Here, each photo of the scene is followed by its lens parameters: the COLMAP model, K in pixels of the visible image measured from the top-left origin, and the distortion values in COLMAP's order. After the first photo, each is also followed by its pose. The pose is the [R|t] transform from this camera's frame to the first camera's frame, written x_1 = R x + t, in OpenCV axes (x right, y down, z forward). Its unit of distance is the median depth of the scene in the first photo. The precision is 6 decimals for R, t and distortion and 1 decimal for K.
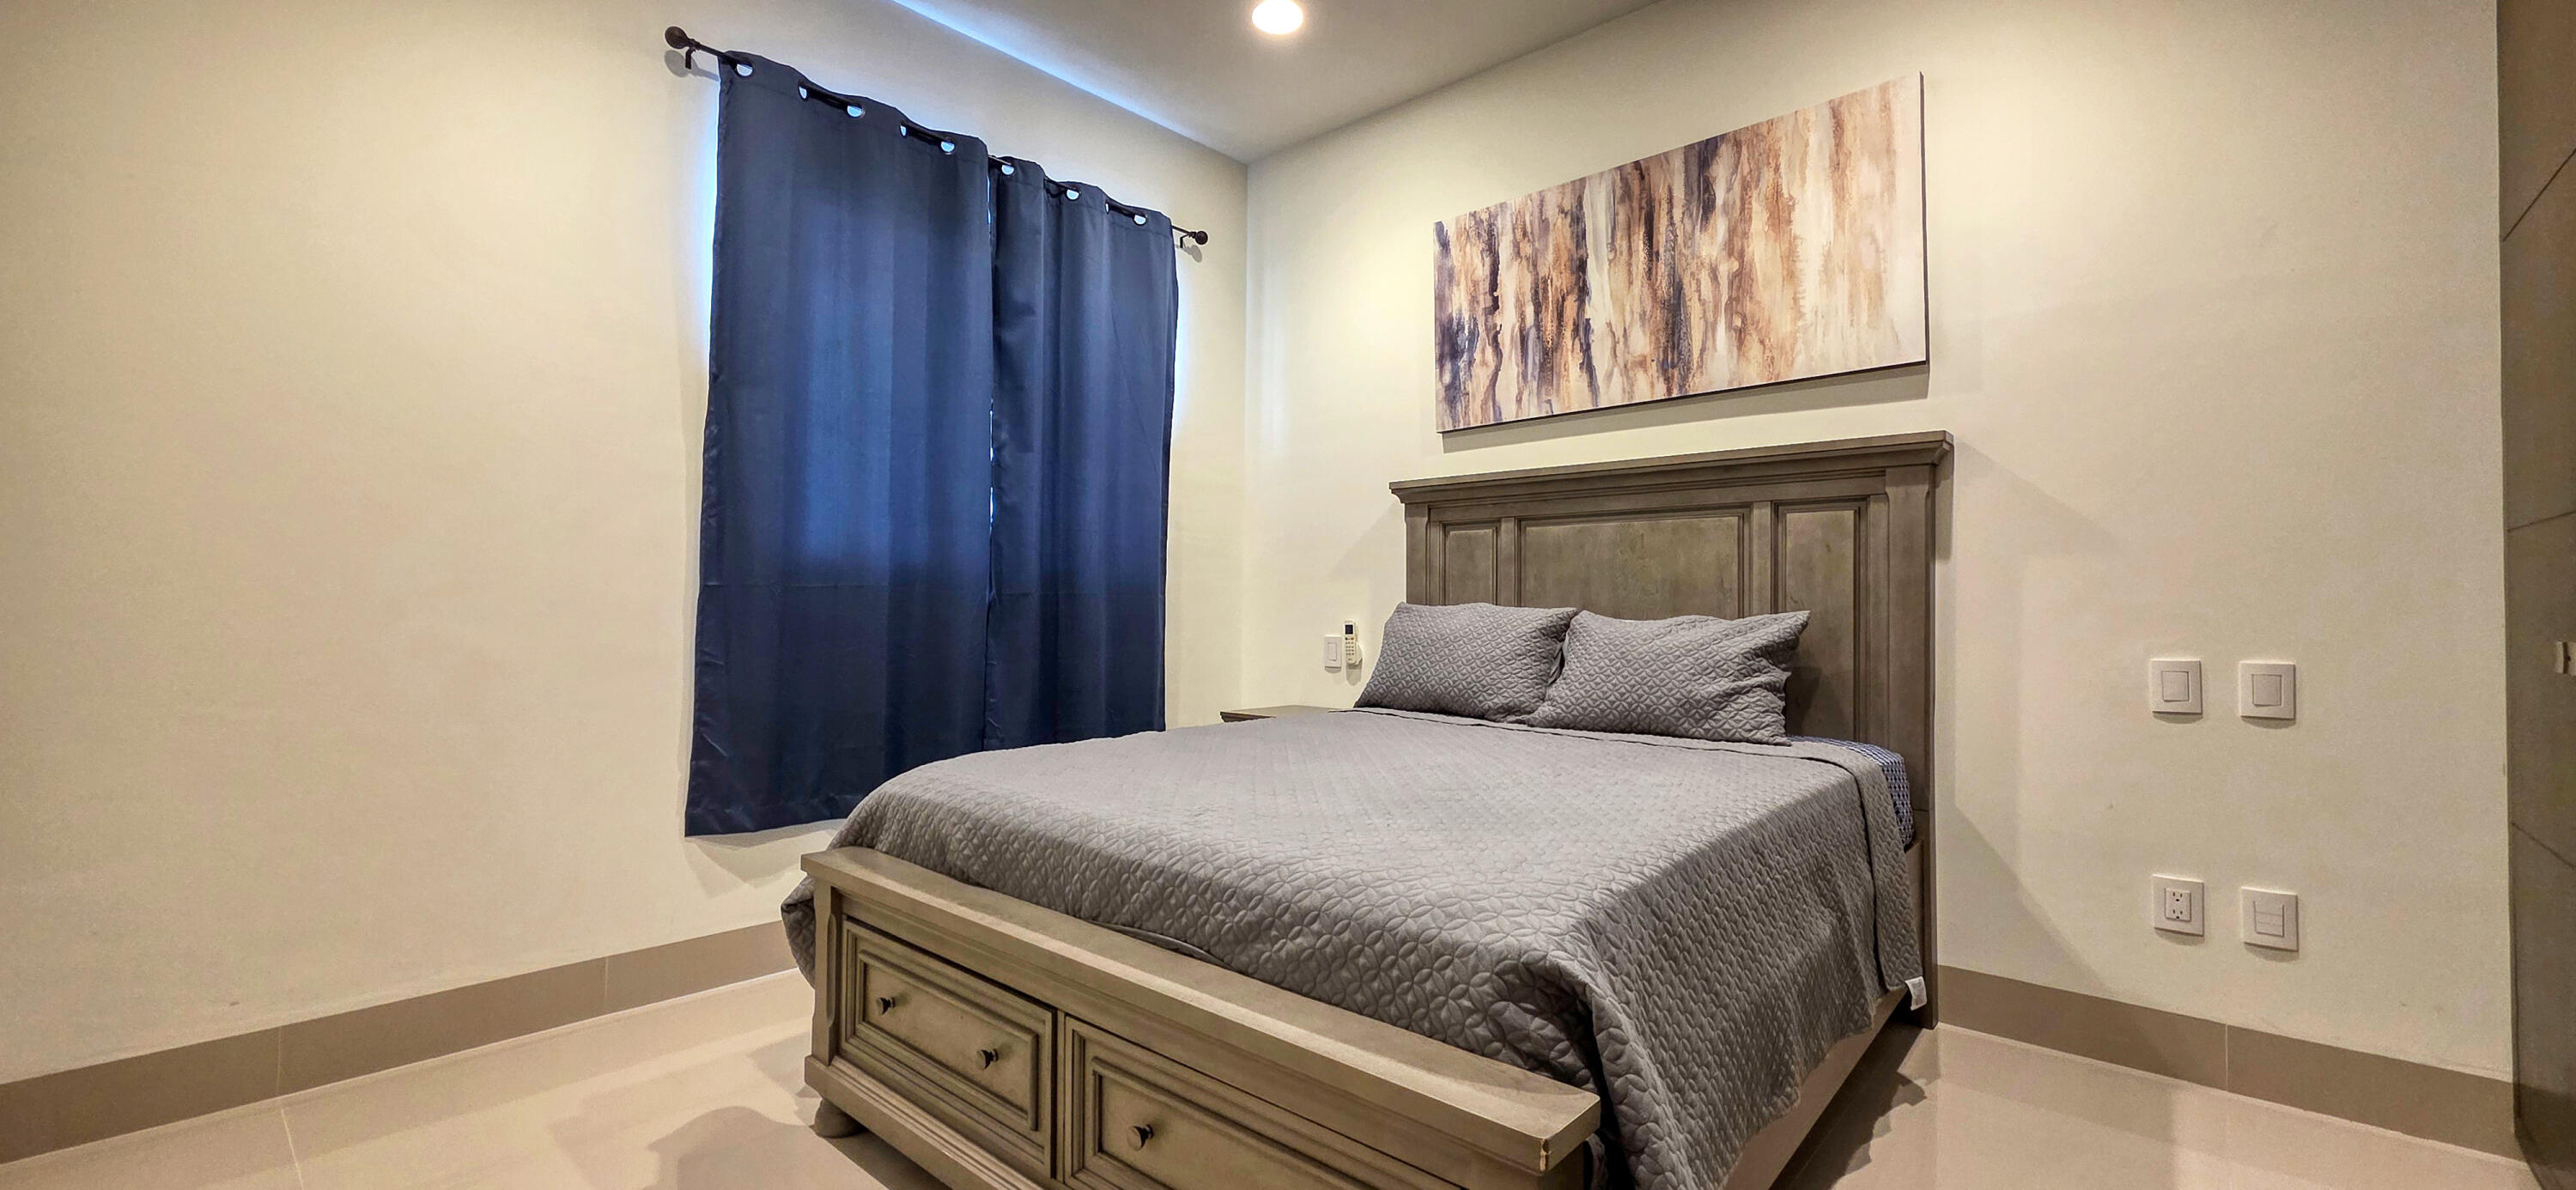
lens RADIAL K [[1023.9, 0, 1292.6], [0, 1023.9, 591.2], [0, 0, 1]] dist [0.001294, -0.000206]
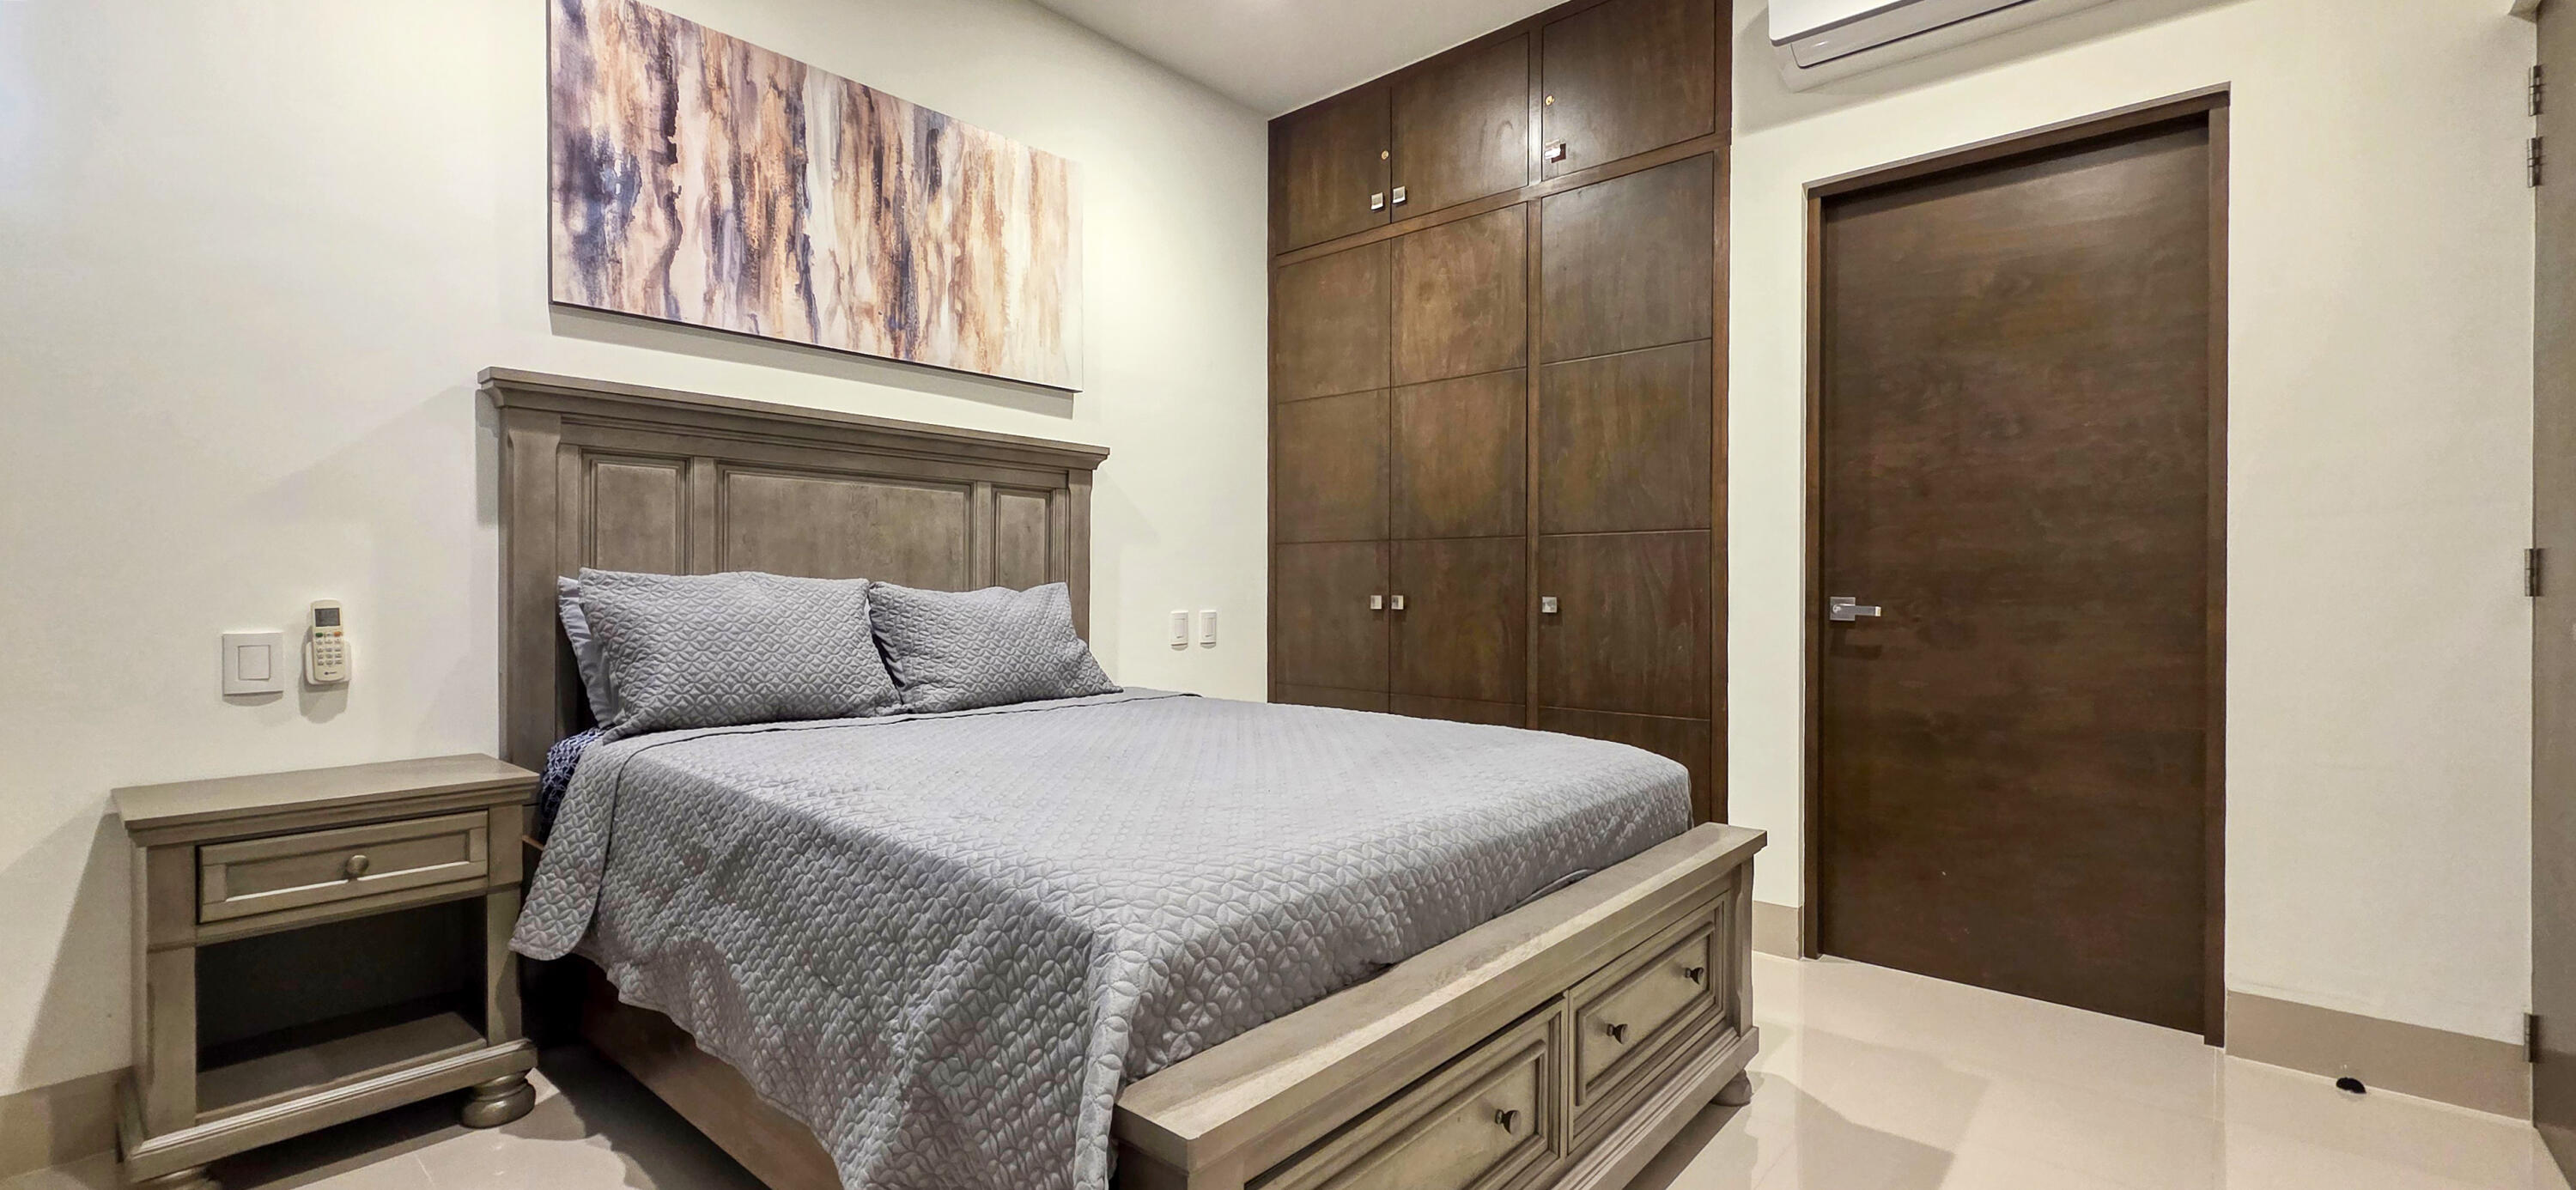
lens RADIAL K [[1023.9, 0, 1292.6], [0, 1023.9, 591.2], [0, 0, 1]] dist [0.001294, -0.000206]
pose [[-0.015705, -0.006303, 0.999857, -0.563666], [-0.018833, 0.999805, 0.006007, 0.014170], [-0.999699, -0.018736, -0.015821, 0.609837]]
